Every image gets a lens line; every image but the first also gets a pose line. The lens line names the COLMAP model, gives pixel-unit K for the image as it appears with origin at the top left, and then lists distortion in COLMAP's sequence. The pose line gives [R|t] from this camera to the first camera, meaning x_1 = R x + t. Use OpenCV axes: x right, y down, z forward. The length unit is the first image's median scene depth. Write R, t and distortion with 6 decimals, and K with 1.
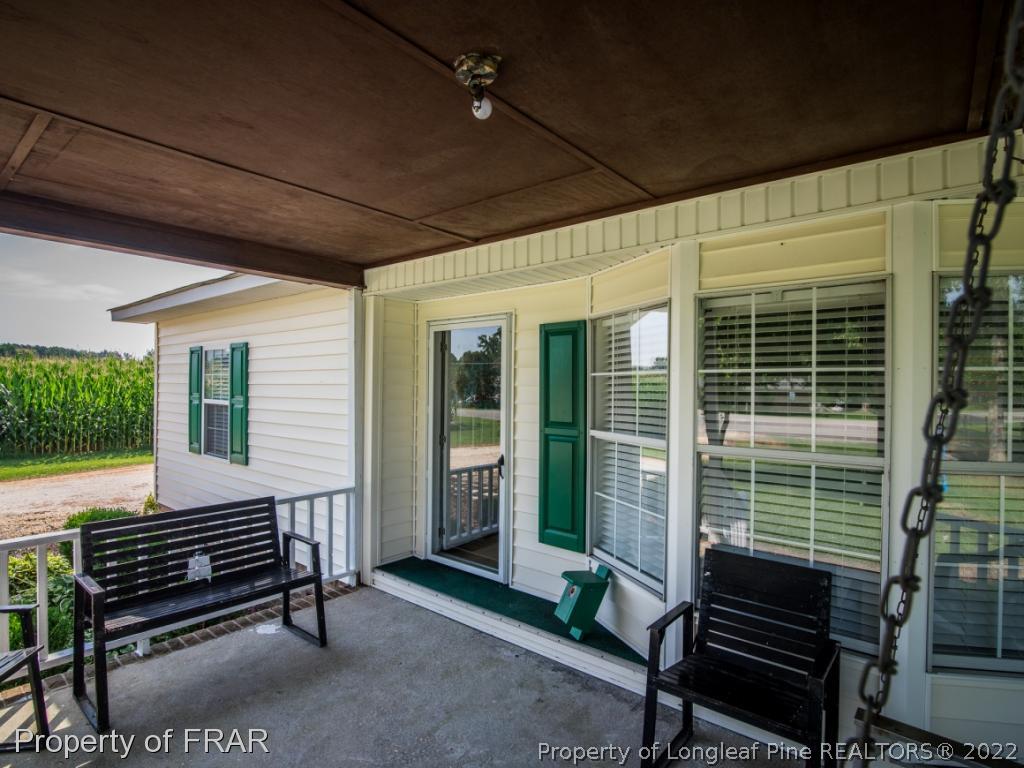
lens RADIAL K [[521.0, 0, 489.5], [0, 521.0, 387.7], [0, 0, 1]] dist [-0.014517, 0.001252]
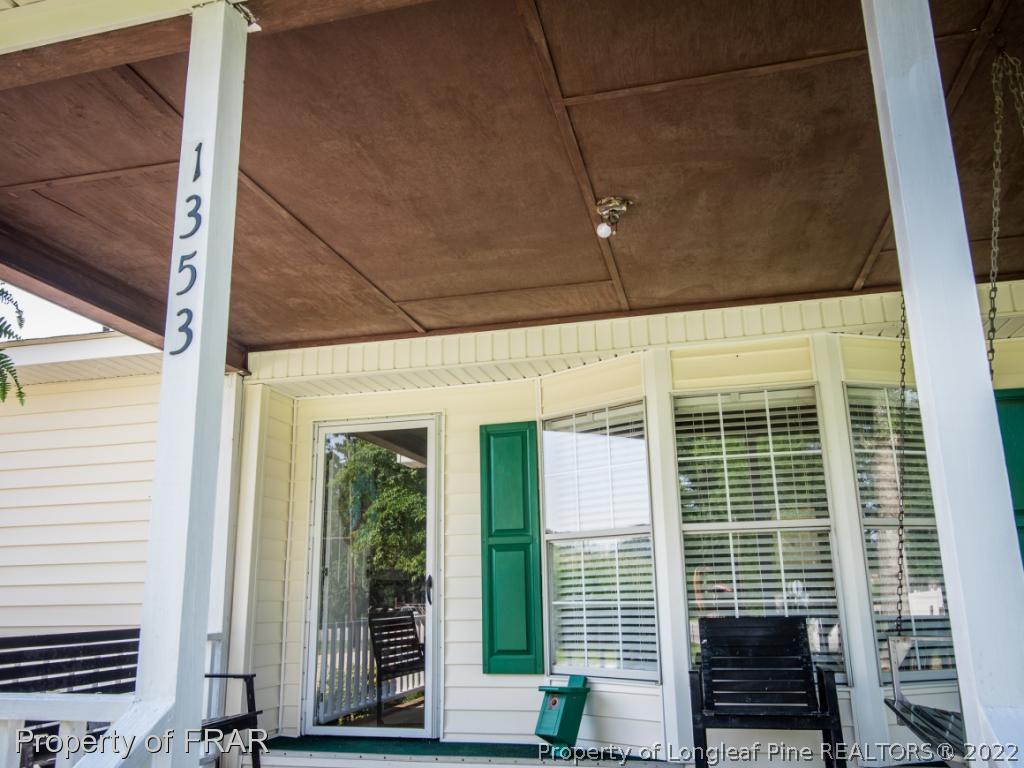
lens RADIAL K [[762.6, 0, 511.3], [0, 762.6, 398.7], [0, 0, 1]] dist [0.039509, -0.000087]
pose [[0.906371, 0.071200, 0.416440, -0.517583], [0.023856, 0.975499, -0.218707, 0.160284], [-0.421809, 0.208165, 0.882465, -0.284952]]
